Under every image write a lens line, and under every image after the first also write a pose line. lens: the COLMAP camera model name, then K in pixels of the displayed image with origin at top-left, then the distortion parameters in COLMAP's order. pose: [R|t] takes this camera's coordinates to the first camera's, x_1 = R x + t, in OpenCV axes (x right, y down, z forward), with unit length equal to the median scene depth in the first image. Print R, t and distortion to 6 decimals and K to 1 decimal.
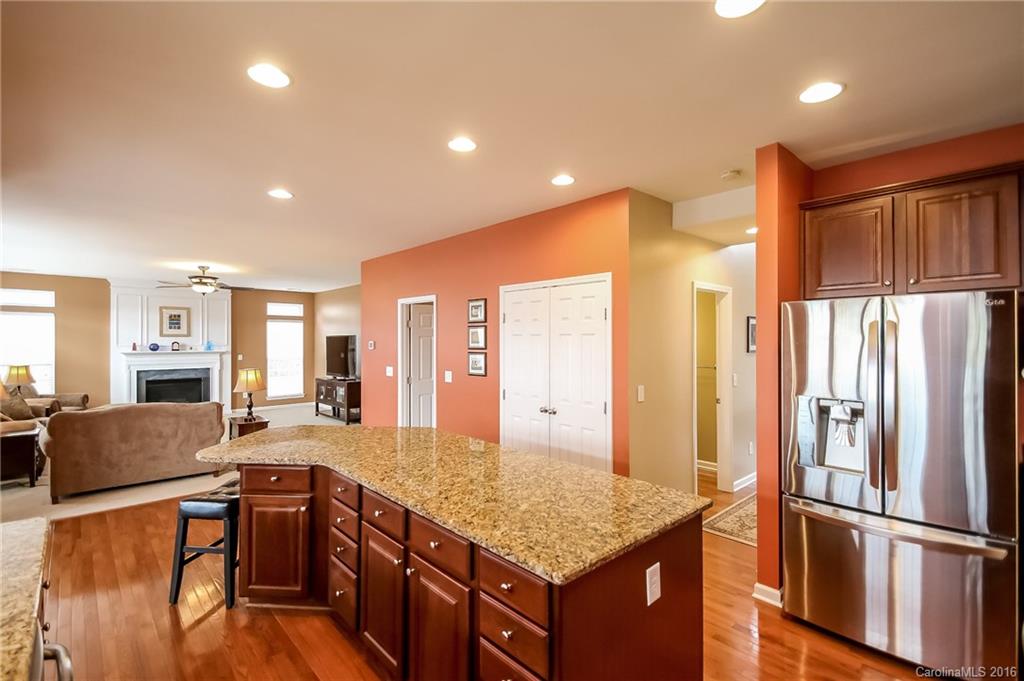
lens RADIAL K [[469.7, 0, 518.3], [0, 469.7, 337.4], [0, 0, 1]] dist [0.009532, -0.000694]
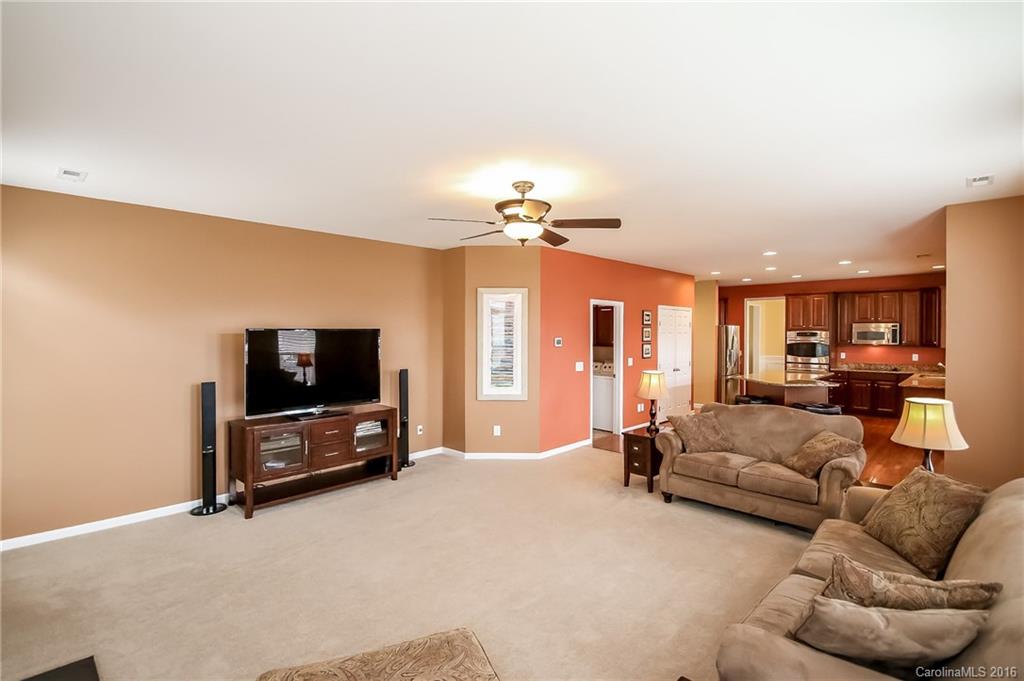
lens RADIAL K [[478.6, 0, 510.8], [0, 478.6, 335.8], [0, 0, 1]] dist [-0.011455, -0.003575]
pose [[-0.055949, -0.007154, 0.998408, -1.359300], [-0.010940, 0.999919, 0.006552, -0.000573], [-0.998374, -0.010556, -0.056023, 1.250748]]
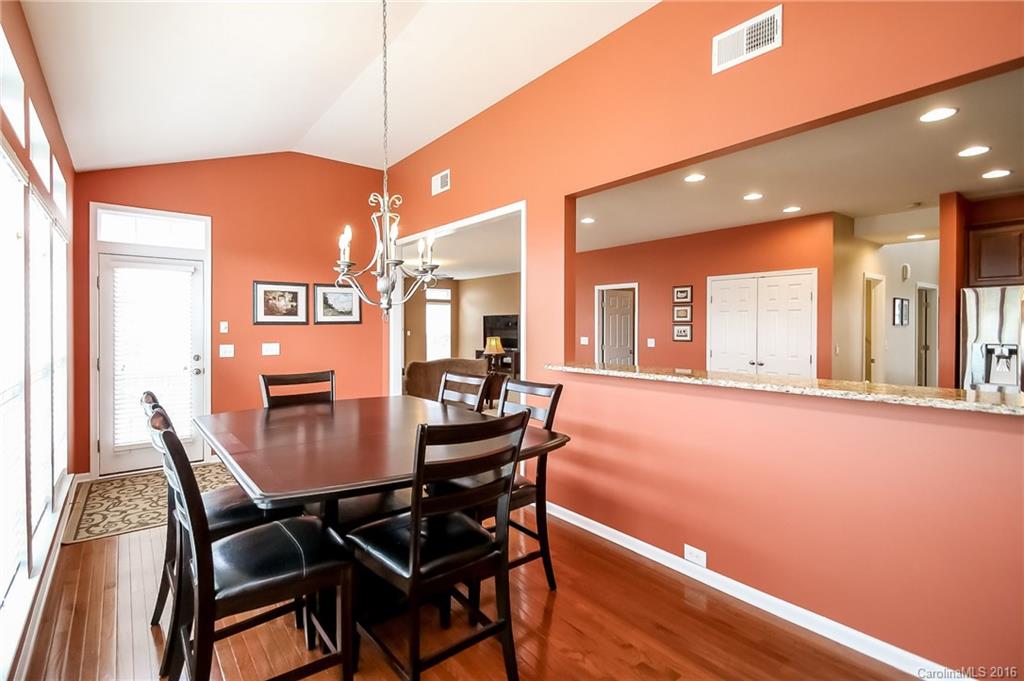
lens RADIAL K [[478.6, 0, 492.2], [0, 478.6, 327.5], [0, 0, 1]] dist [-0.011455, -0.003575]
pose [[0.992832, 0.004209, -0.119446, -0.382158], [-0.002825, 0.999927, 0.011752, 0.020886], [0.119486, -0.011331, 0.992771, -0.369467]]
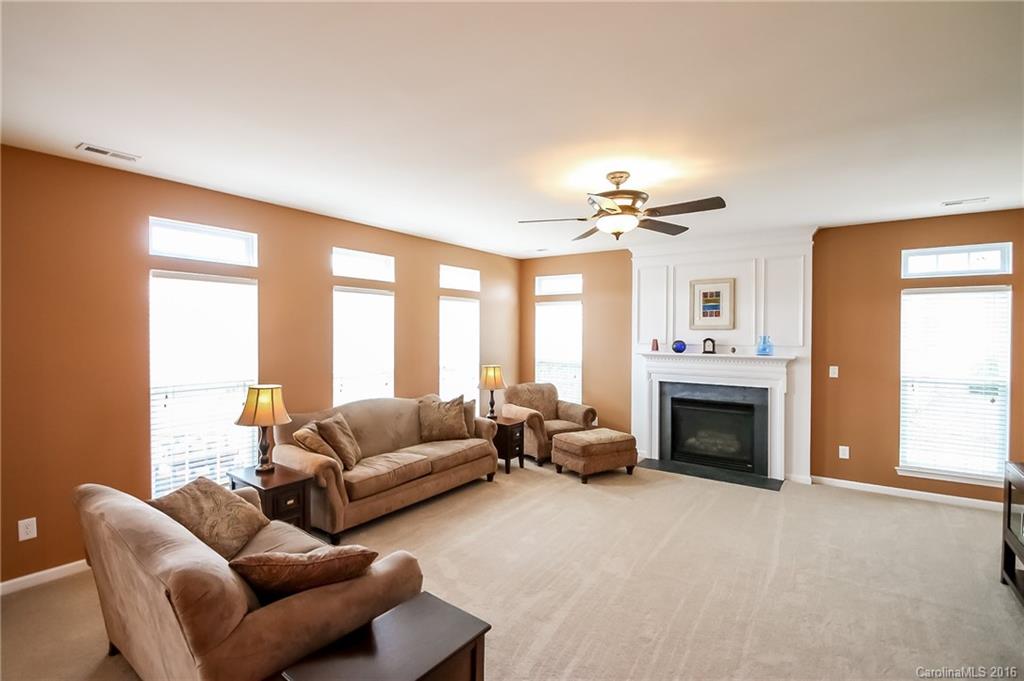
lens RADIAL K [[469.7, 0, 506.2], [0, 469.7, 345.5], [0, 0, 1]] dist [0.009532, -0.000694]
pose [[0.161081, 0.030460, -0.986471, -0.289212], [0.001178, 0.999517, 0.031056, -0.000151], [0.986940, -0.006165, 0.160968, 1.011024]]
